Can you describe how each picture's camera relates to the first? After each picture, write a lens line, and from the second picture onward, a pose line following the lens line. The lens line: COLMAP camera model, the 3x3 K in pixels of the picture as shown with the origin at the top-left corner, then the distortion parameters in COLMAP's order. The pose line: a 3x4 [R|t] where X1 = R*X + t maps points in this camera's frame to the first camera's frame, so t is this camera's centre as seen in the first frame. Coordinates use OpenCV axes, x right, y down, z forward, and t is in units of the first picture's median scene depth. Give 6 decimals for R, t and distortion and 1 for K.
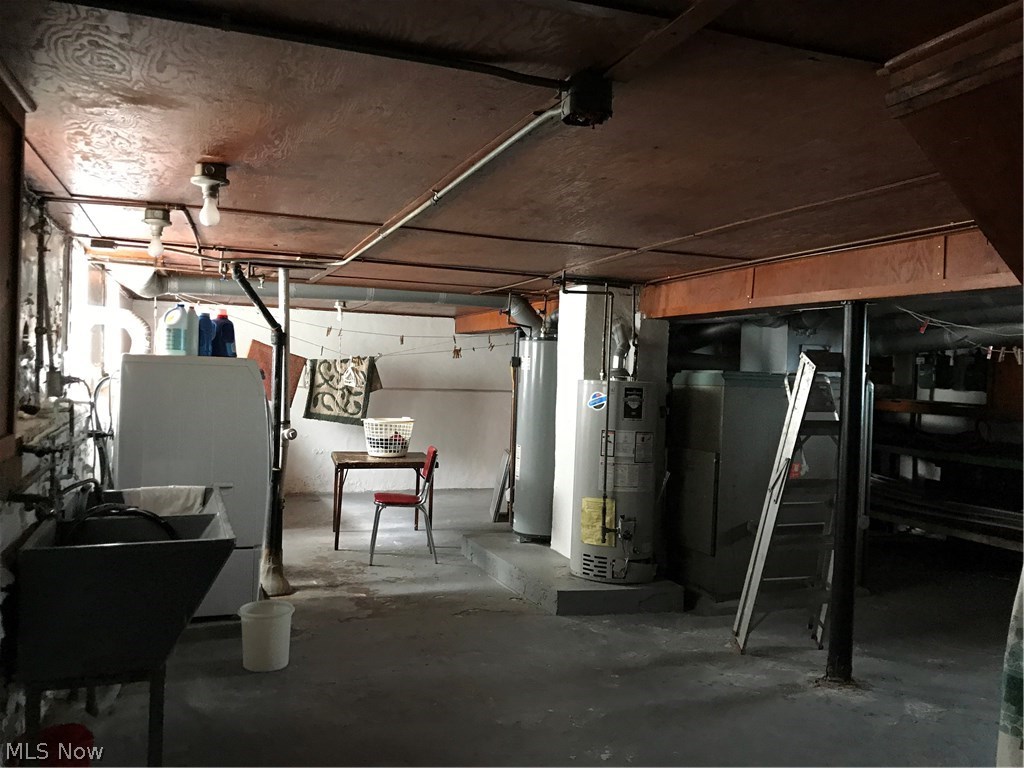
lens RADIAL K [[850.2, 0, 510.1], [0, 850.2, 385.3], [0, 0, 1]] dist [0.027214, -0.046436]
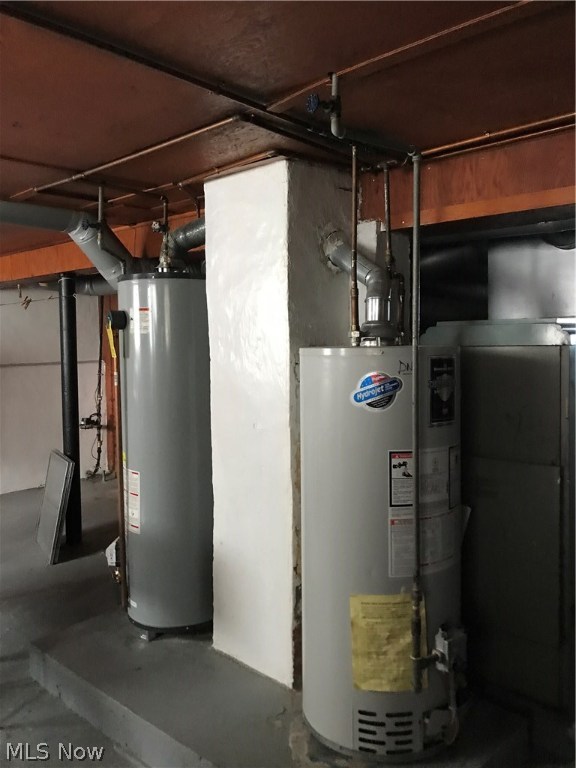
lens RADIAL K [[637.7, 0, 293.5], [0, 637.7, 381.6], [0, 0, 1]] dist [0.027214, -0.046436]
pose [[0.893540, -0.075518, 0.442586, -0.084637], [0.049390, 0.996303, 0.070285, -0.012683], [-0.446258, -0.040943, 0.893967, 0.643656]]
